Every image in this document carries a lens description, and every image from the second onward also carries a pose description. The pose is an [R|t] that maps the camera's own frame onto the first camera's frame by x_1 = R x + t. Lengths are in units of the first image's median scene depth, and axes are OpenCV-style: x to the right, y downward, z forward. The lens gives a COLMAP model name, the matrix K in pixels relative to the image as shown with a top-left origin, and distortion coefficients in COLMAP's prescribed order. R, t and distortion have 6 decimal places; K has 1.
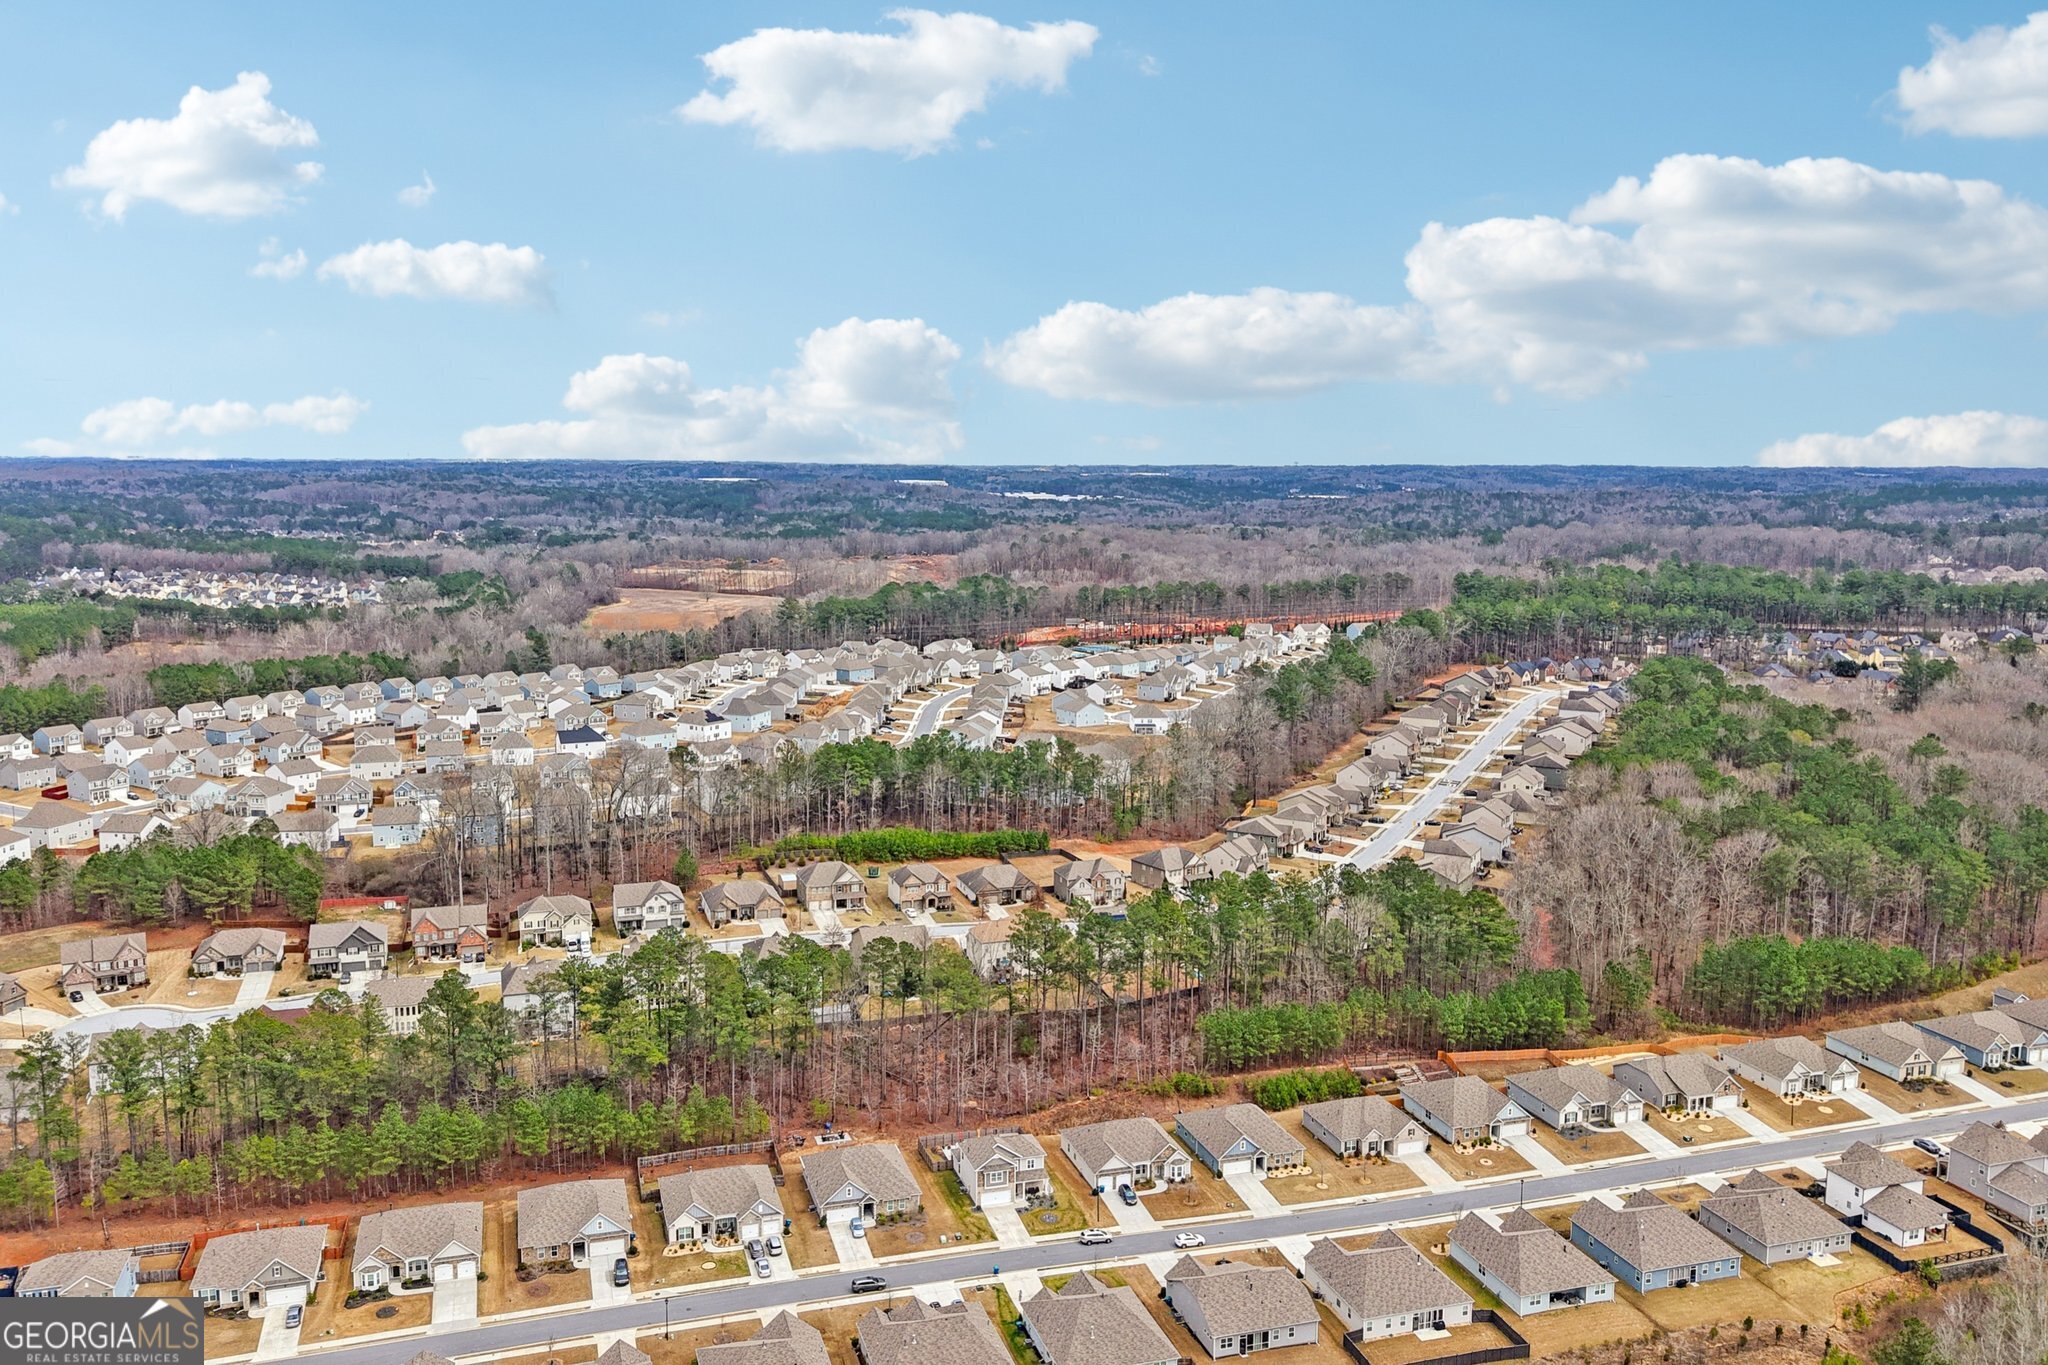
lens RADIAL K [[1641.1, 0, 1020.9], [0, 1641.1, 607.1], [0, 0, 1]] dist [0.022005, -0.014801]
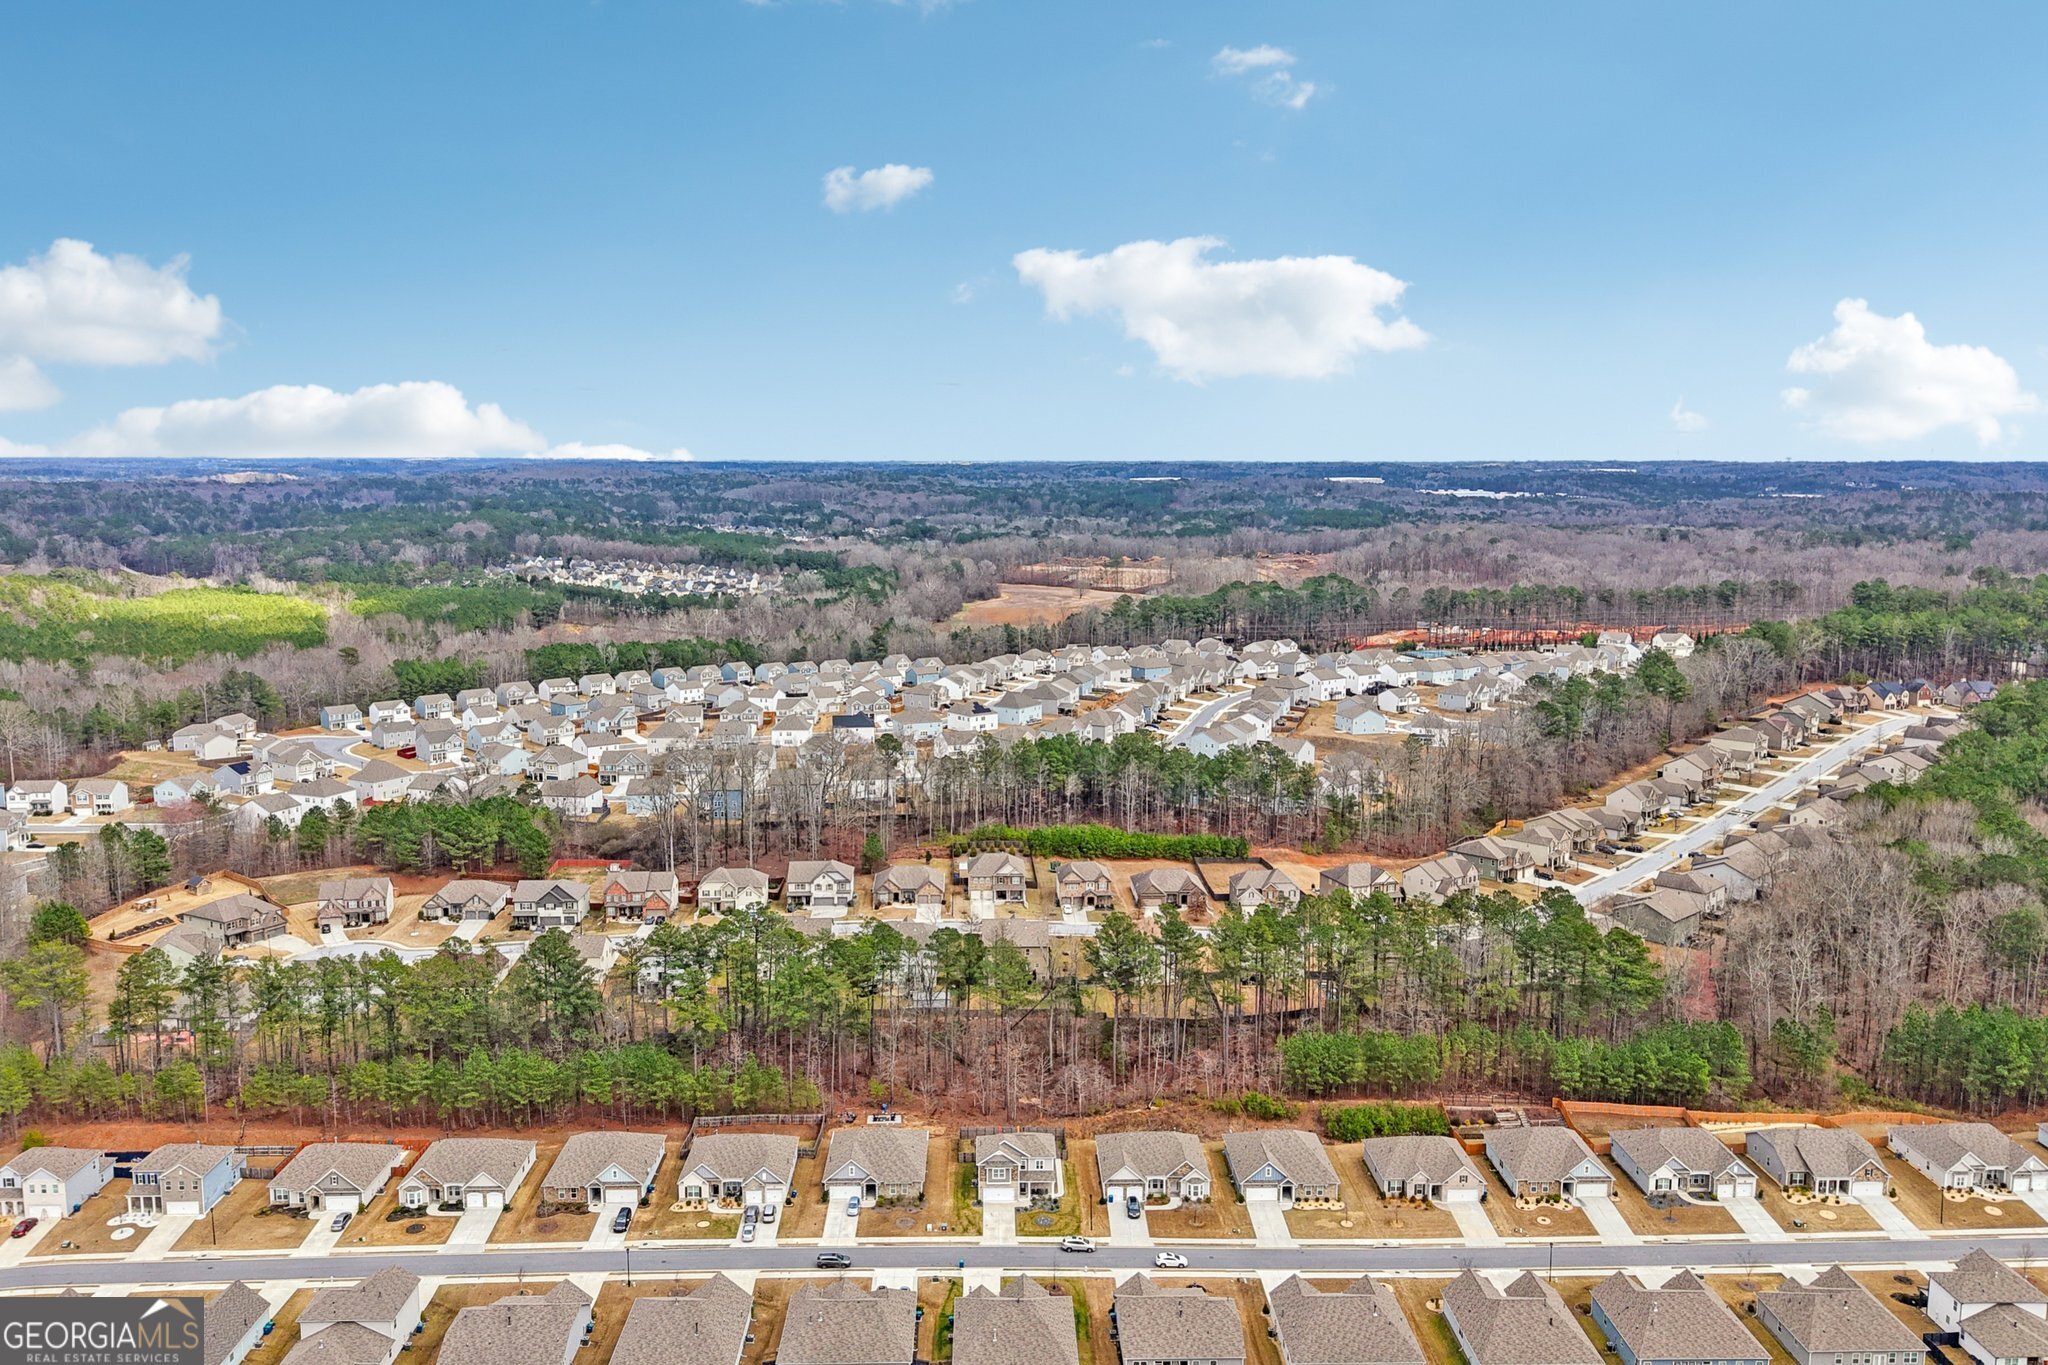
lens RADIAL K [[1641.1, 0, 1020.9], [0, 1641.1, 607.1], [0, 0, 1]] dist [0.022005, -0.014801]
pose [[0.962109, 0.021213, -0.271838, 0.228231], [-0.021048, 0.999772, 0.003521, -0.002102], [0.271851, 0.002334, 0.962336, 0.033165]]
